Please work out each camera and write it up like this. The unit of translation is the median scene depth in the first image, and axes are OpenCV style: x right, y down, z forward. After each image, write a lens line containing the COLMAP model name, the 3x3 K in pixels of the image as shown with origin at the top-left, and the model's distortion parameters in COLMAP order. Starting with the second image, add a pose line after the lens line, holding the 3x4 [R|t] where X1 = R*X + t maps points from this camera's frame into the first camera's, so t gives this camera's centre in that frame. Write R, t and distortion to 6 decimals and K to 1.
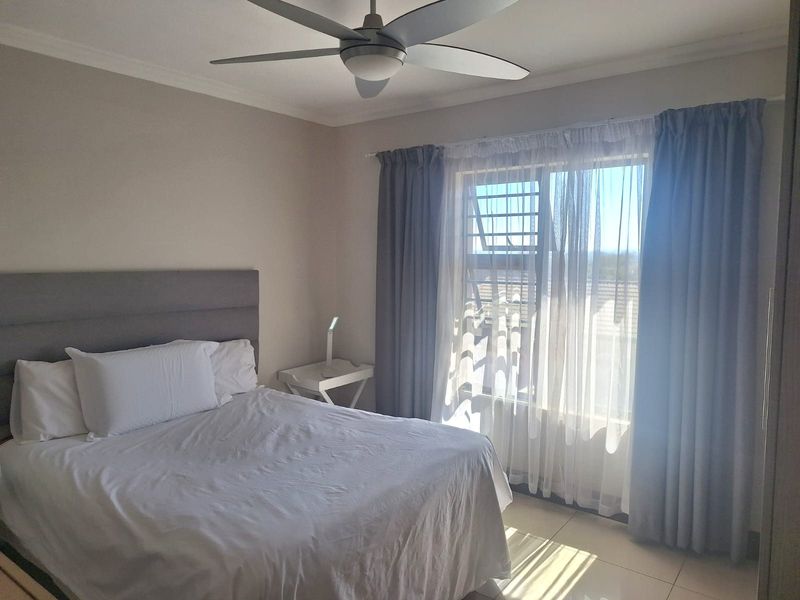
lens RADIAL K [[577.0, 0, 400.0], [0, 577.0, 300.0], [0, 0, 1]] dist [0.169643, -0.230588]
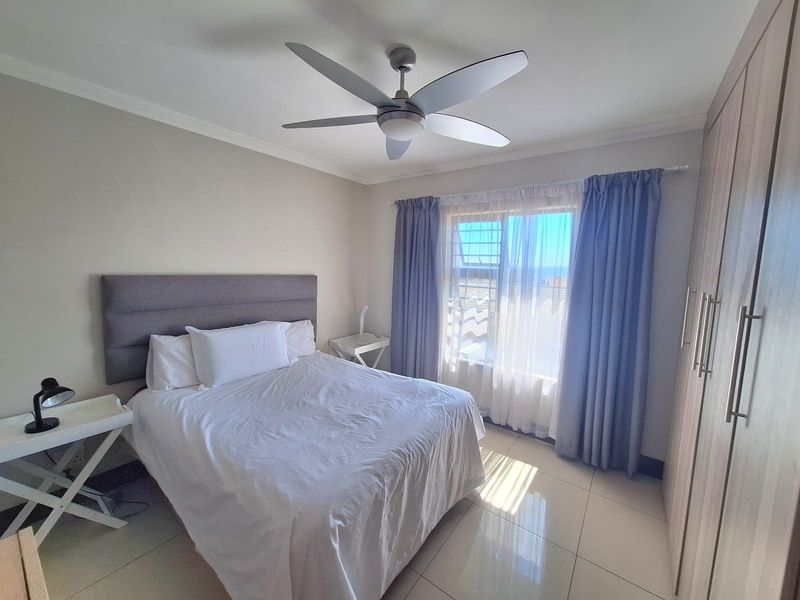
lens RADIAL K [[316.1, 0, 406.6], [0, 316.1, 301.3], [0, 0, 1]] dist [-0.010277, -0.000247]
pose [[0.999452, 0.020182, 0.026227, -0.032751], [-0.020990, 0.999301, 0.030923, -0.016556], [-0.025585, -0.031456, 0.999178, 0.193562]]
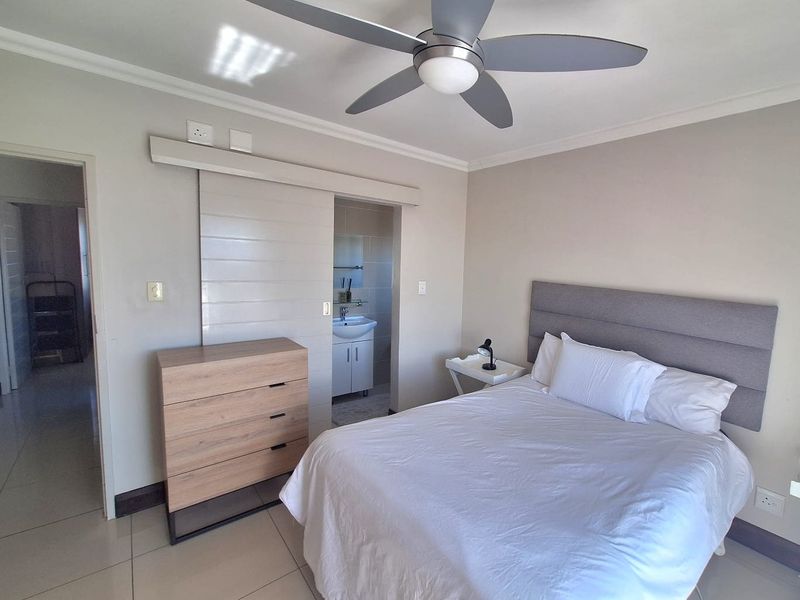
lens RADIAL K [[367.7, 0, 468.6], [0, 367.7, 298.9], [0, 0, 1]] dist [-0.000655, -0.000166]
pose [[-0.160553, 0.095475, -0.982399, 0.398845], [-0.133052, 0.984133, 0.117388, -0.081936], [0.978018, 0.149557, -0.145302, 0.826715]]
